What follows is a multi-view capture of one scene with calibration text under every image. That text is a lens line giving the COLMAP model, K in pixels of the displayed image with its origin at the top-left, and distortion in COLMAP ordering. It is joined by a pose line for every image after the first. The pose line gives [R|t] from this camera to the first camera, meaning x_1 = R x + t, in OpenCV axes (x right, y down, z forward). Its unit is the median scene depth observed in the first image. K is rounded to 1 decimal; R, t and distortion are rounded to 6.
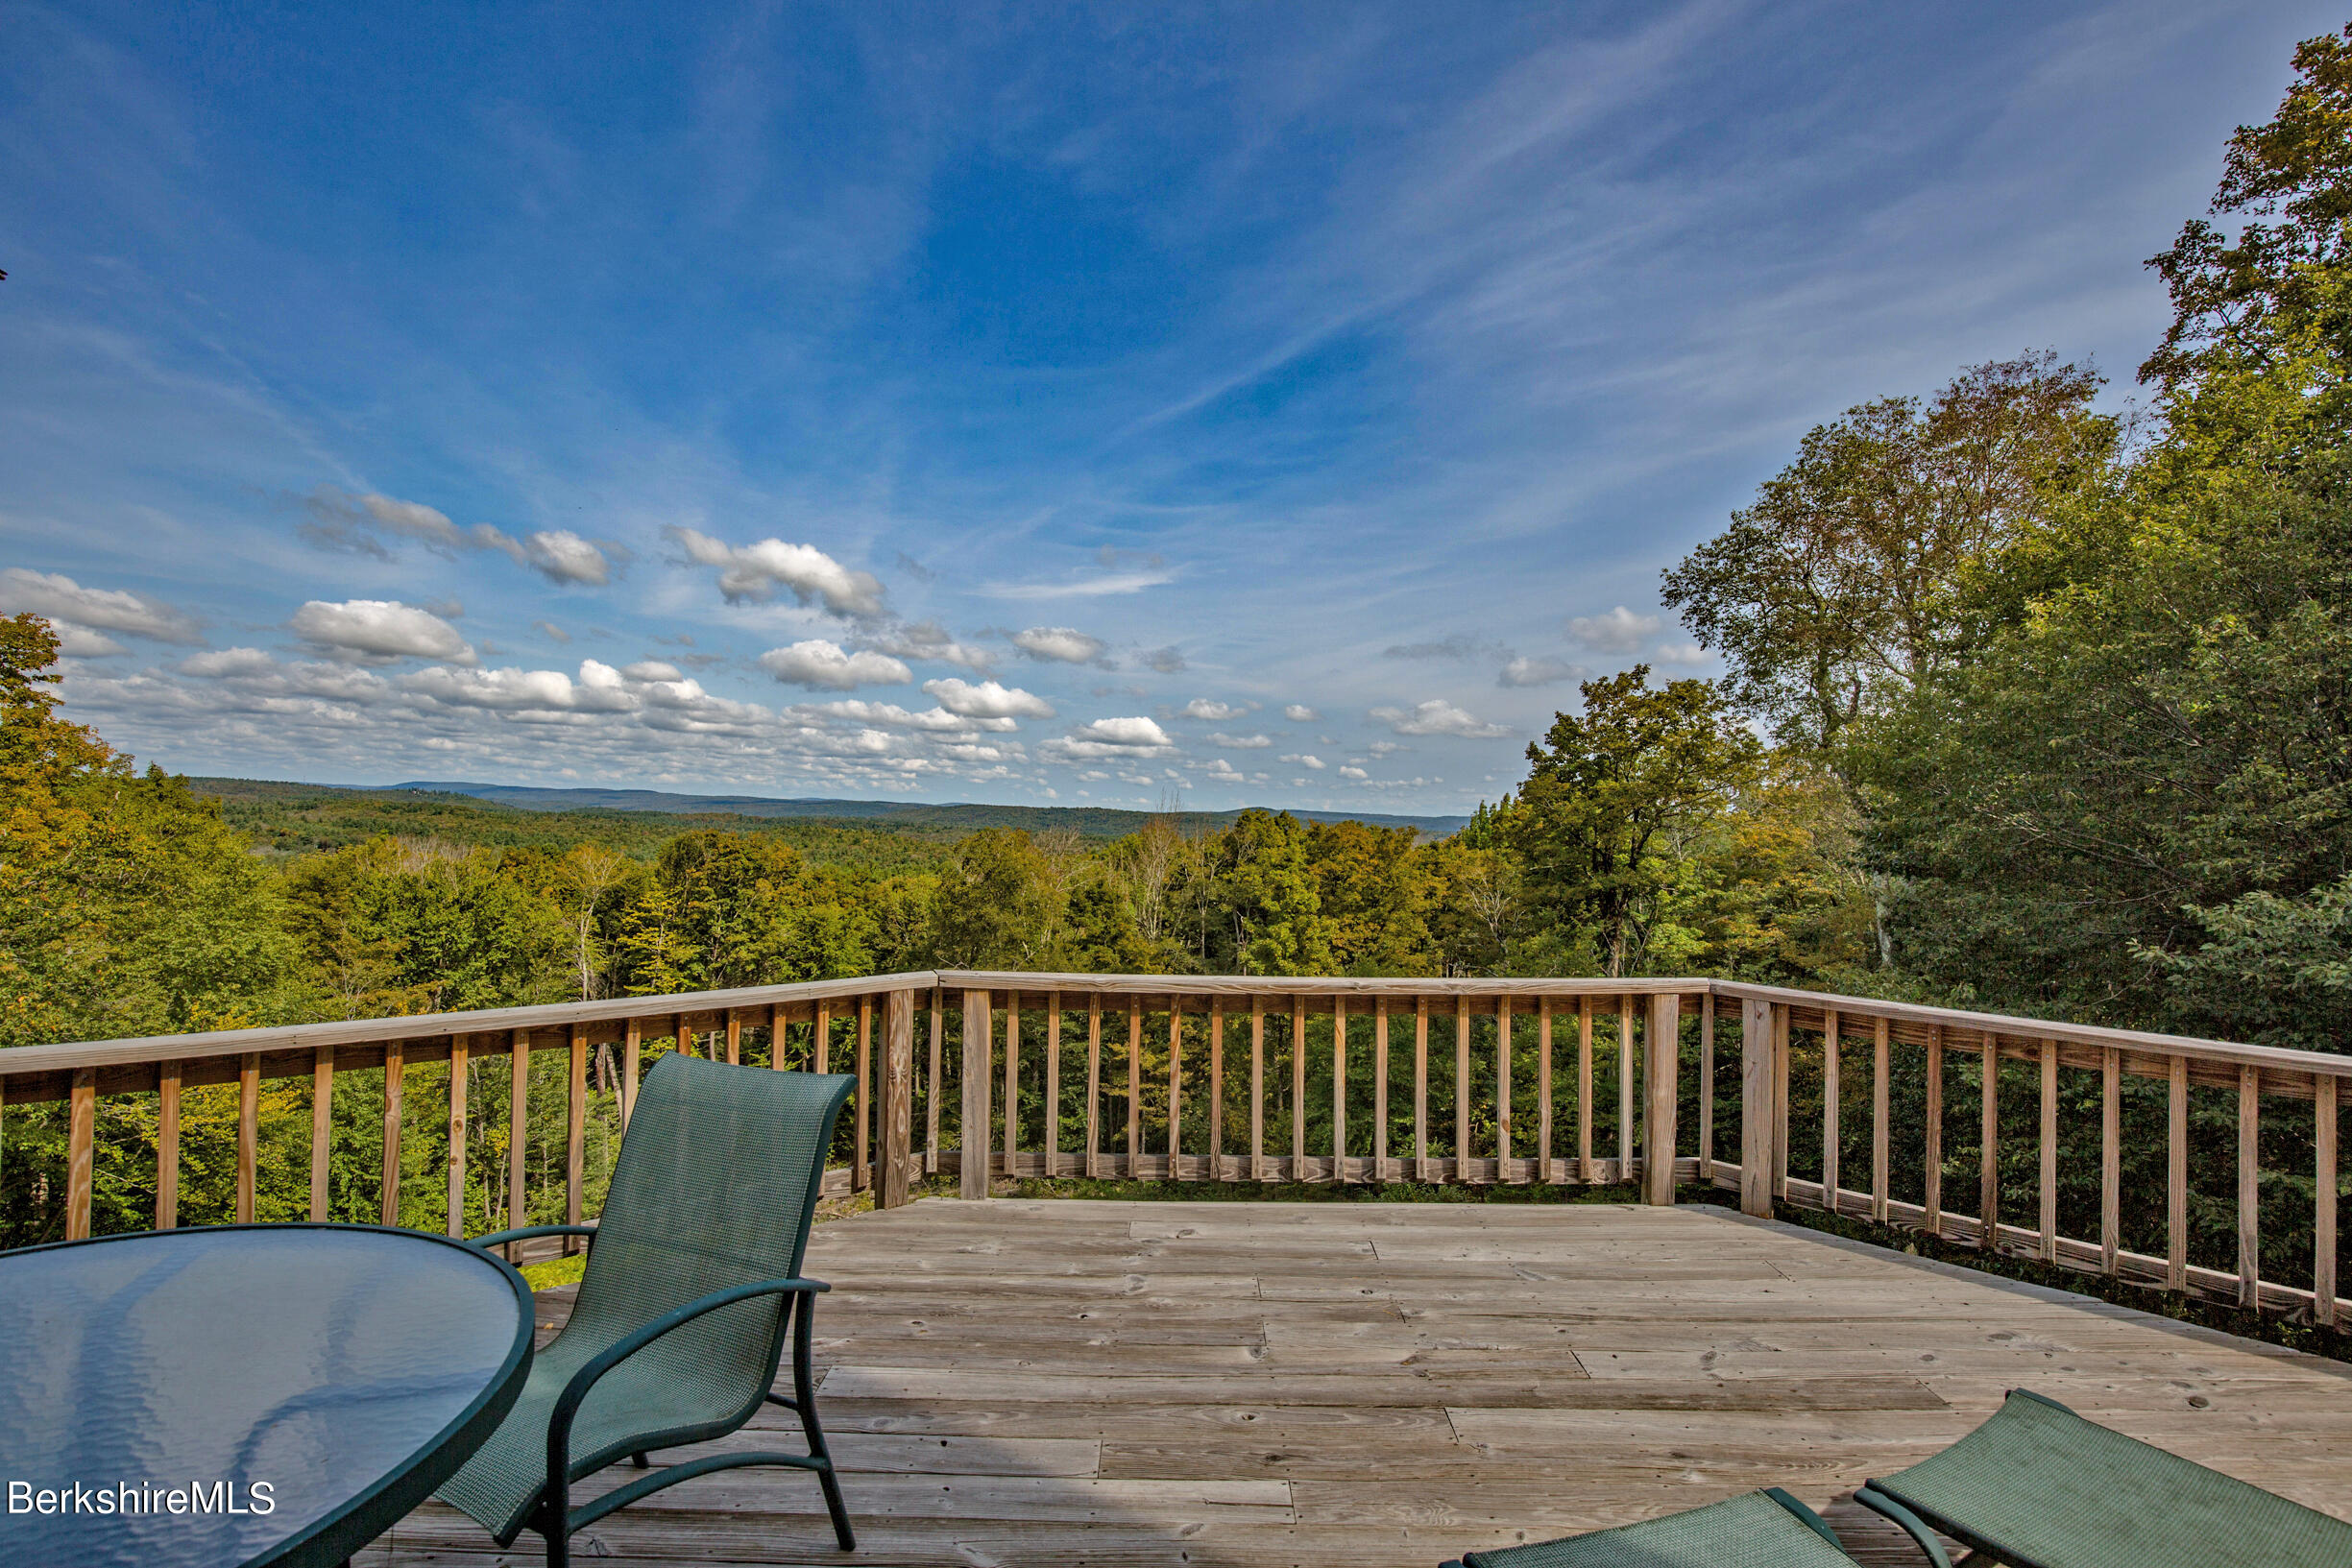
lens RADIAL K [[1079.7, 0, 1190.0], [0, 1079.7, 802.8], [0, 0, 1]] dist [-0.038285, 0.008309]
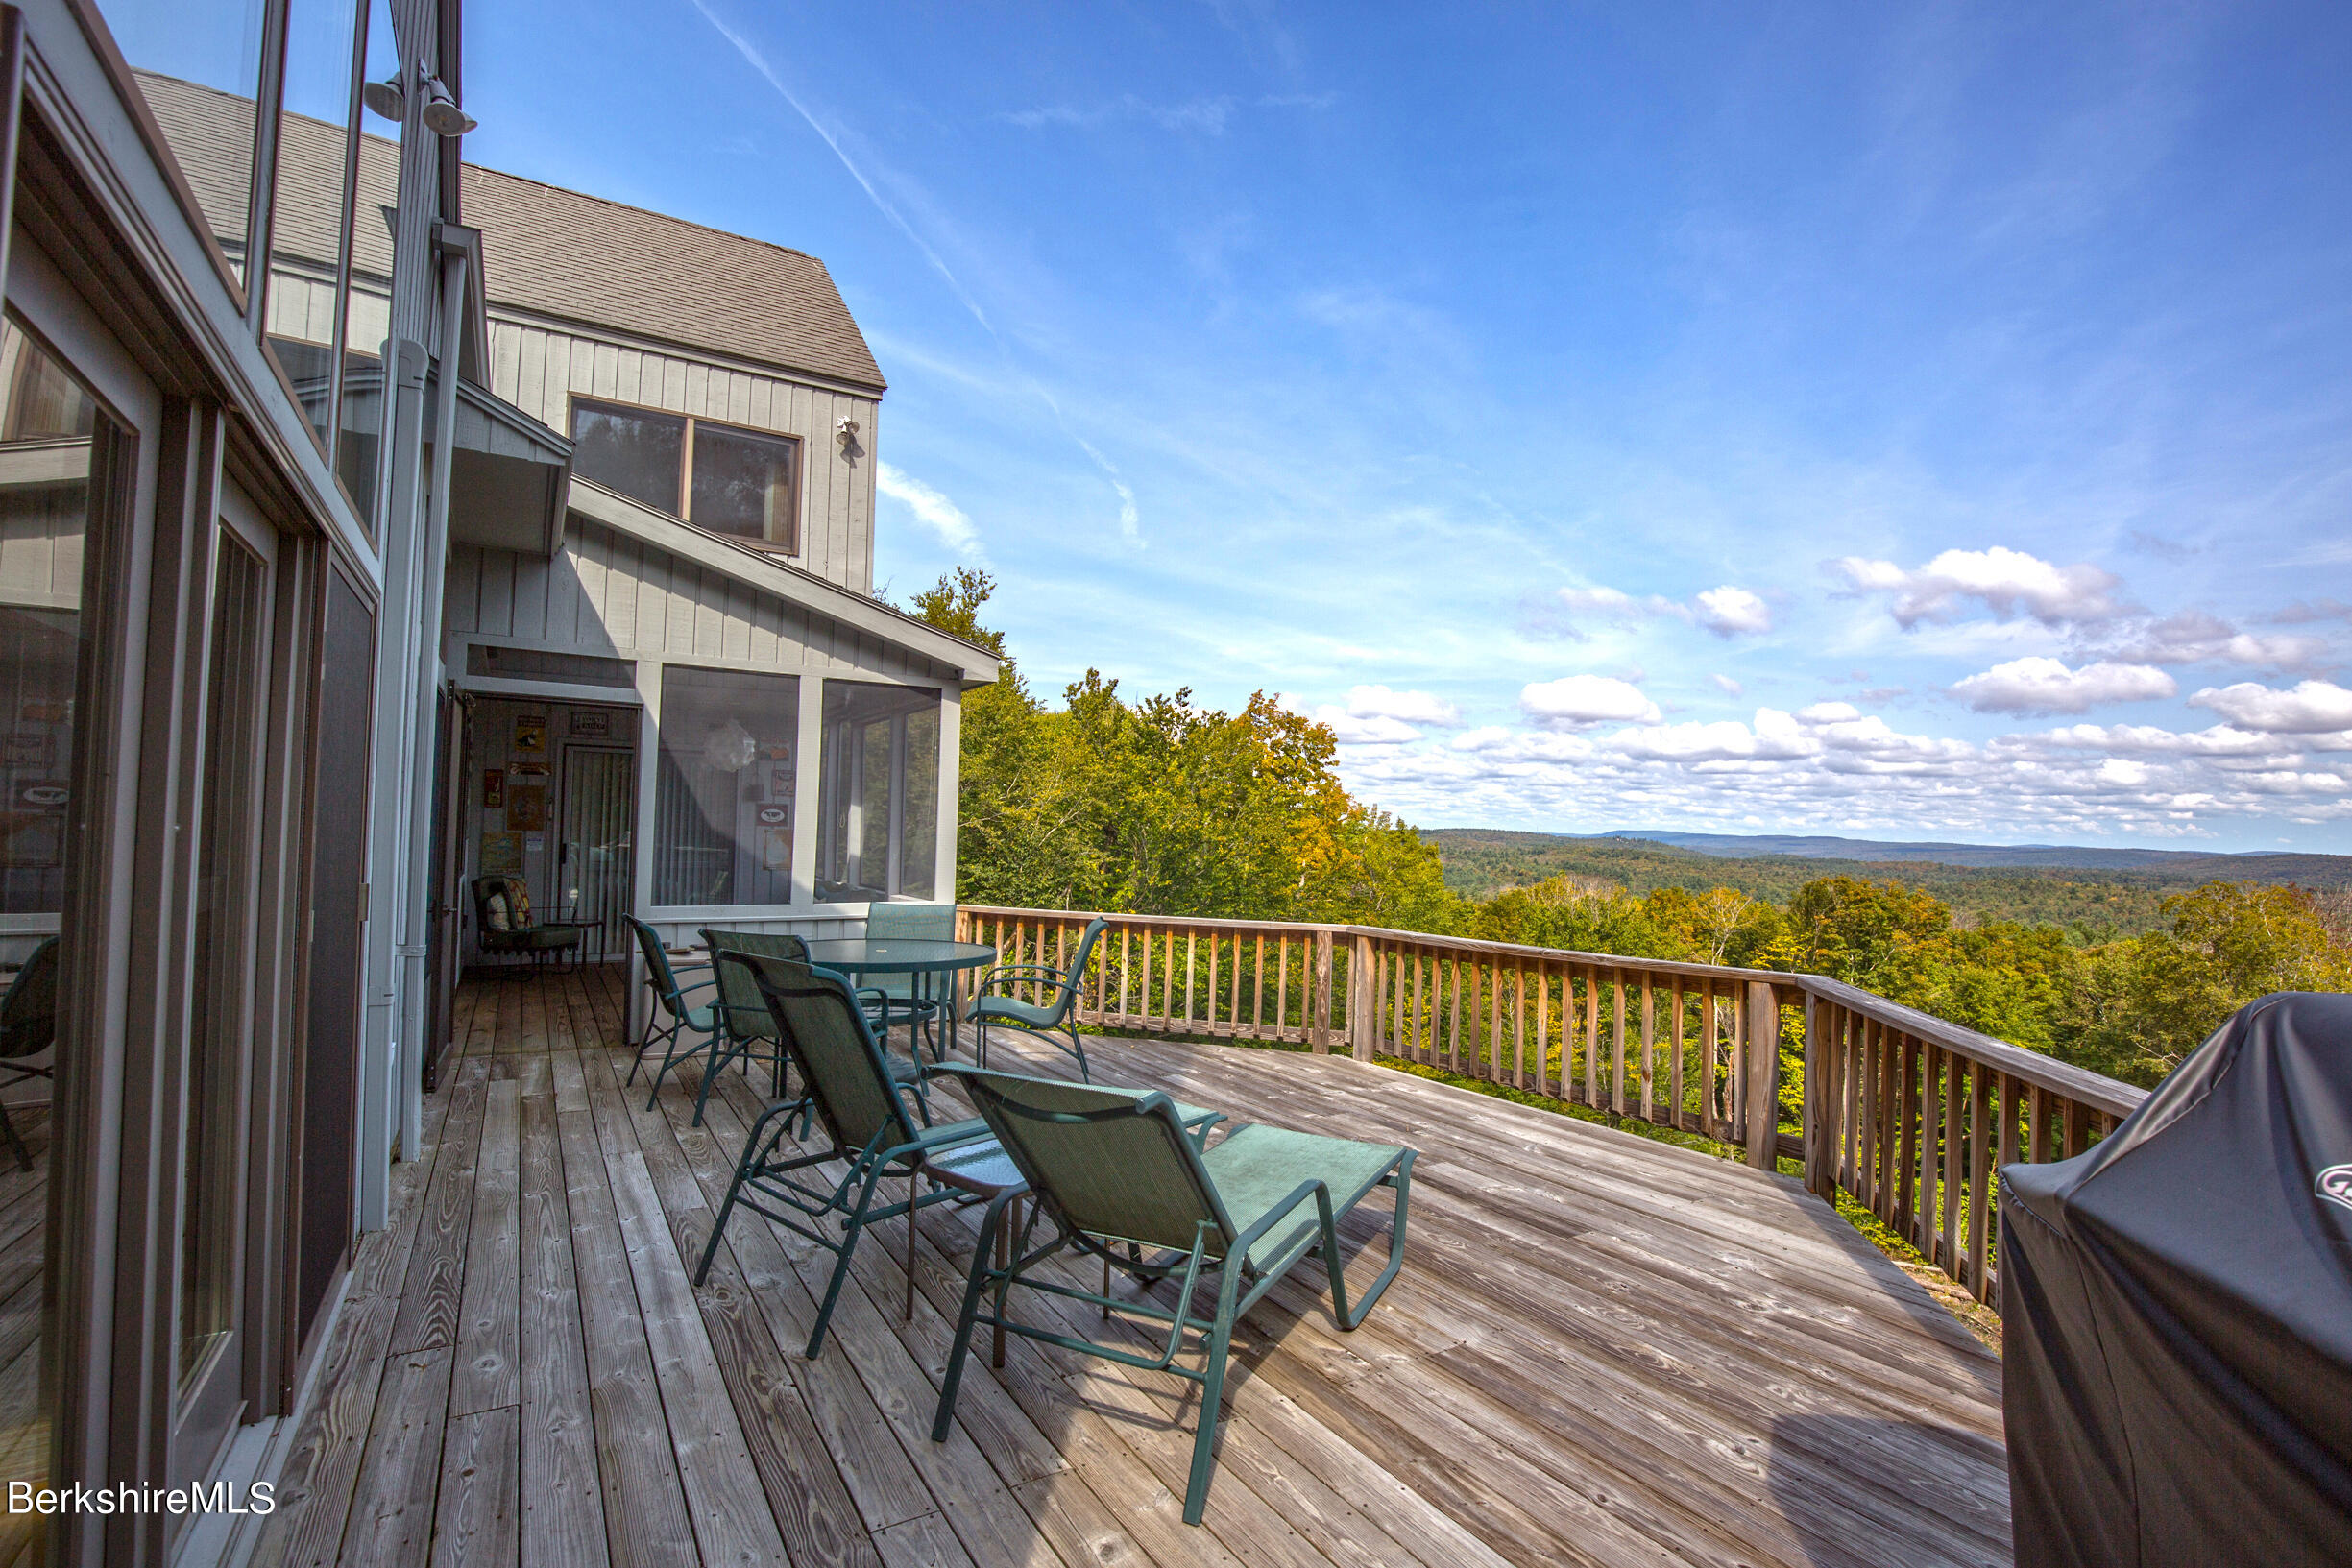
lens RADIAL K [[1079.7, 0, 1180.9], [0, 1079.7, 796.8], [0, 0, 1]] dist [-0.038285, 0.008309]
pose [[0.515991, -0.036345, -0.855823, 0.077001], [-0.005928, 0.998924, -0.045997, 0.002007], [0.856573, 0.028808, 0.515220, -0.005760]]
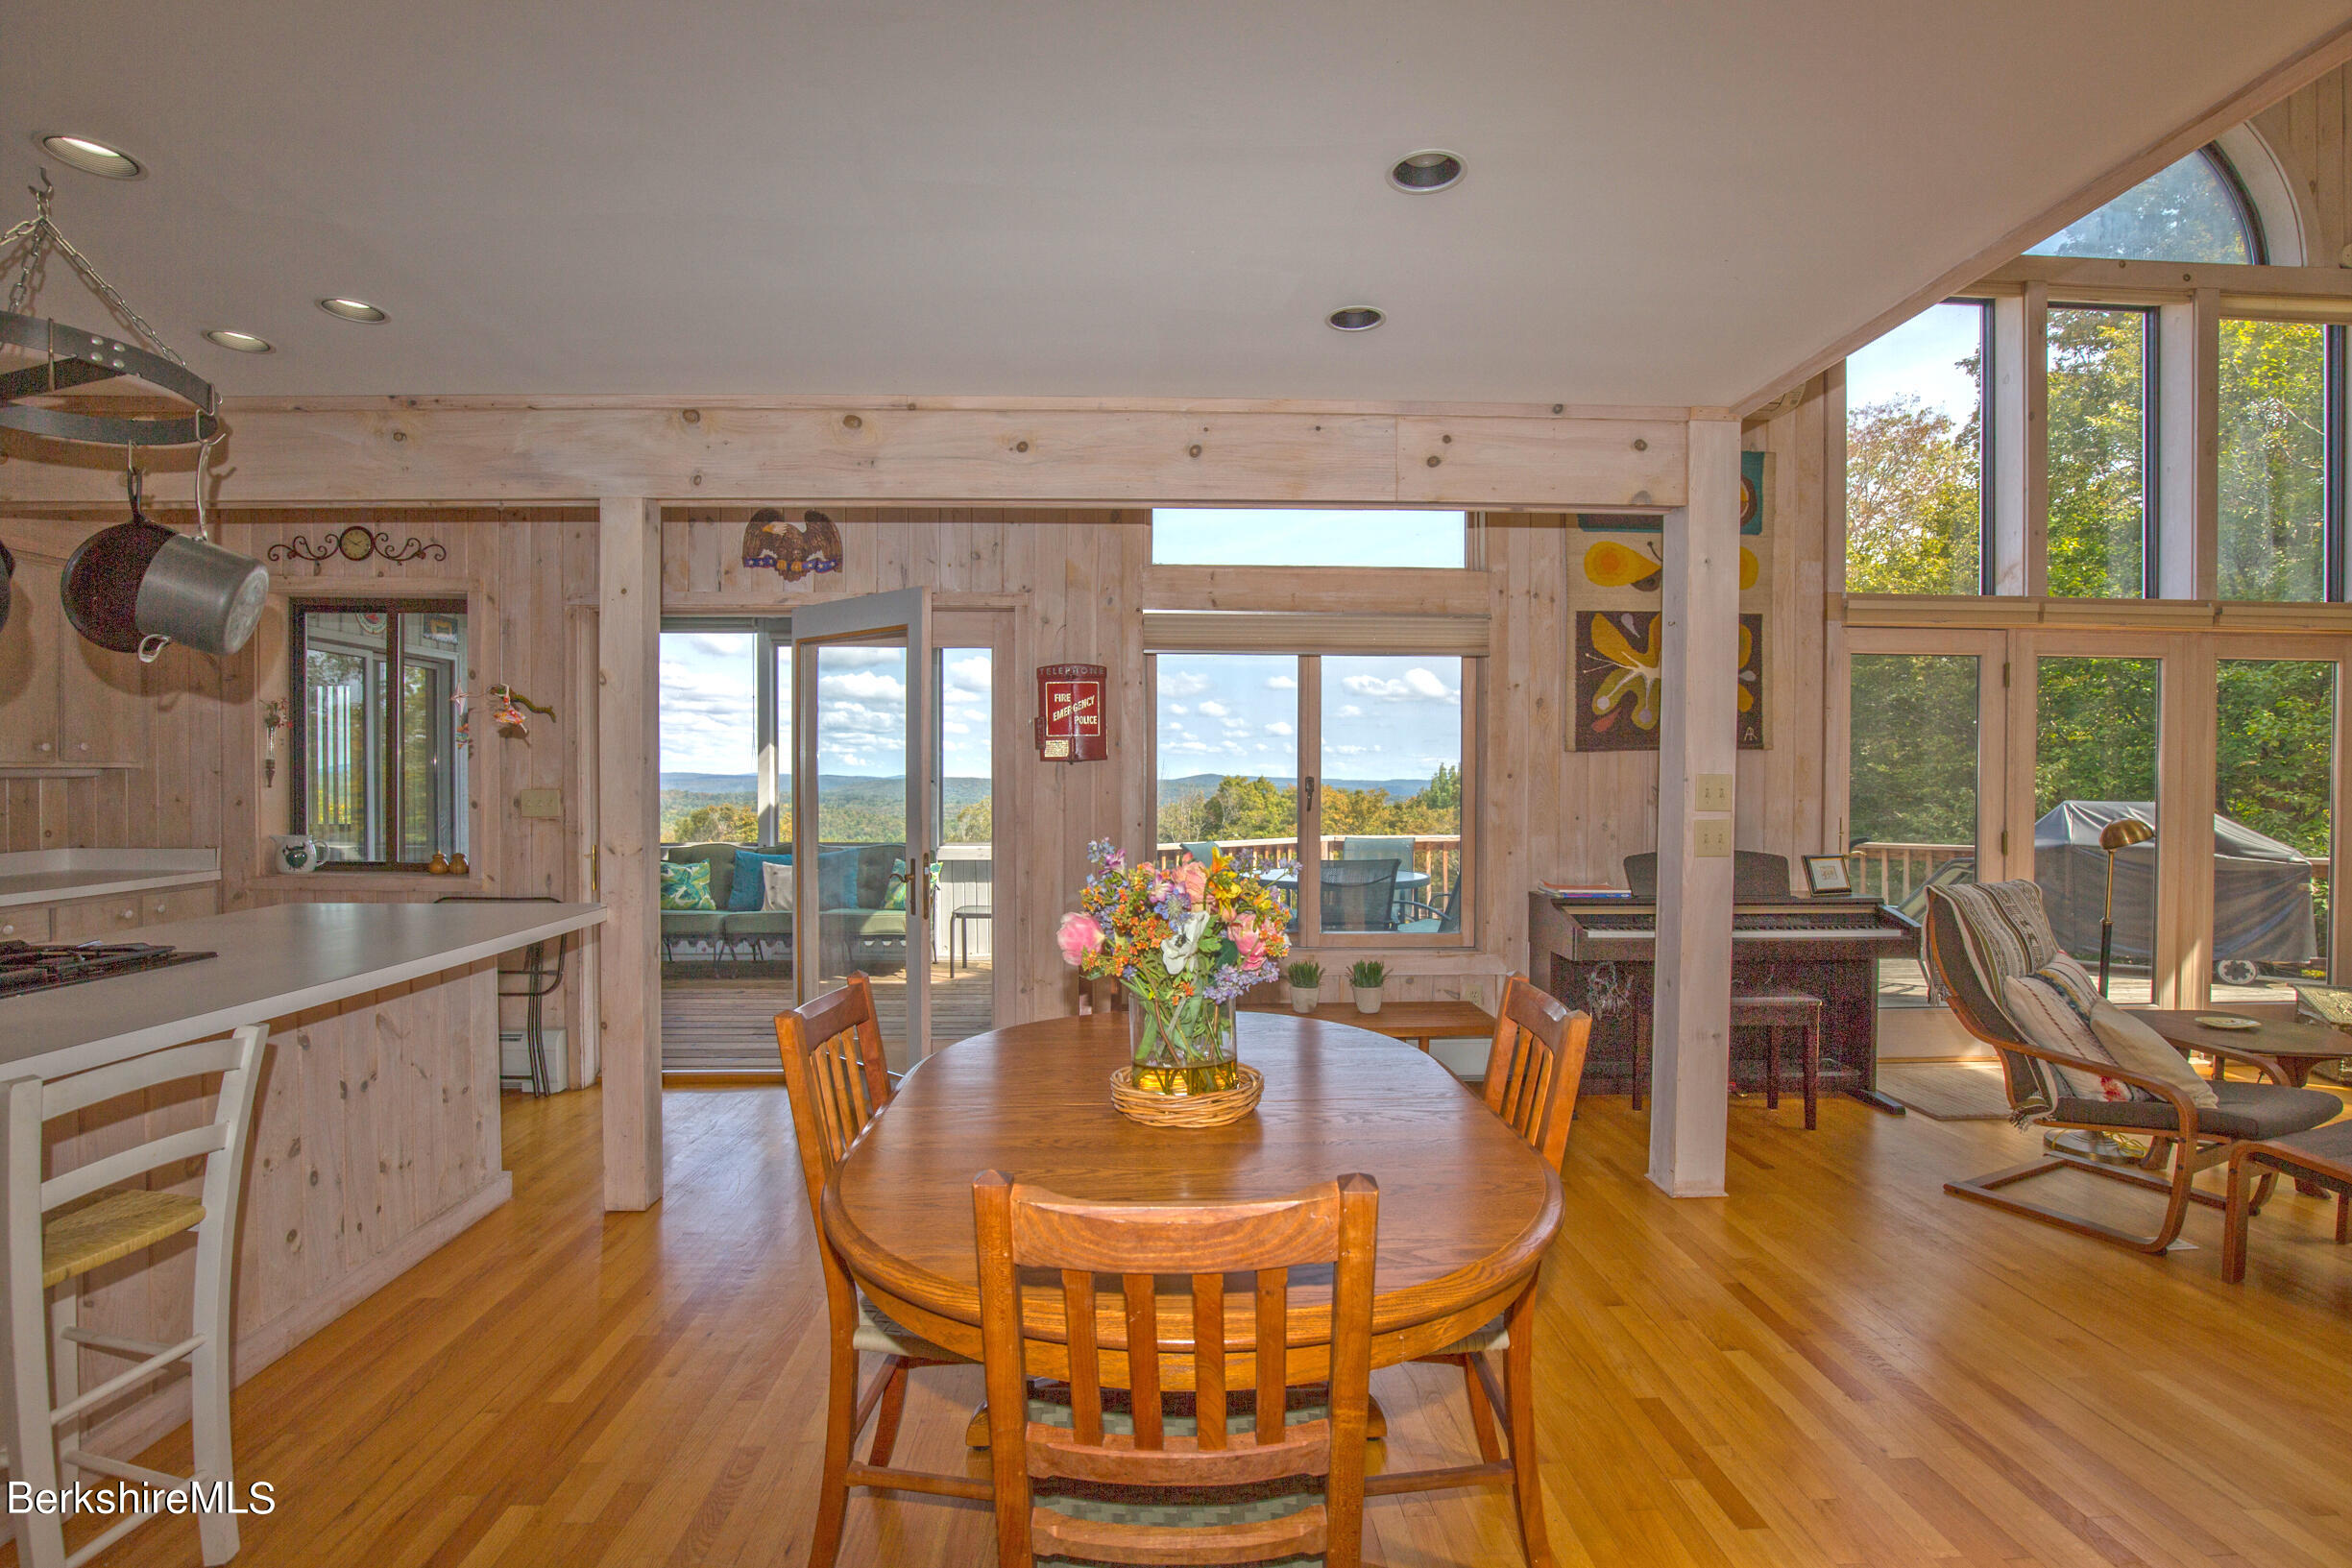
lens RADIAL K [[1079.7, 0, 1181.9], [0, 1079.7, 794.7], [0, 0, 1]] dist [-0.038285, 0.008309]
pose [[0.999026, -0.018916, 0.039854, -0.041406], [0.018026, 0.999582, 0.022587, 0.000214], [-0.040264, -0.021846, 0.998950, -0.087236]]
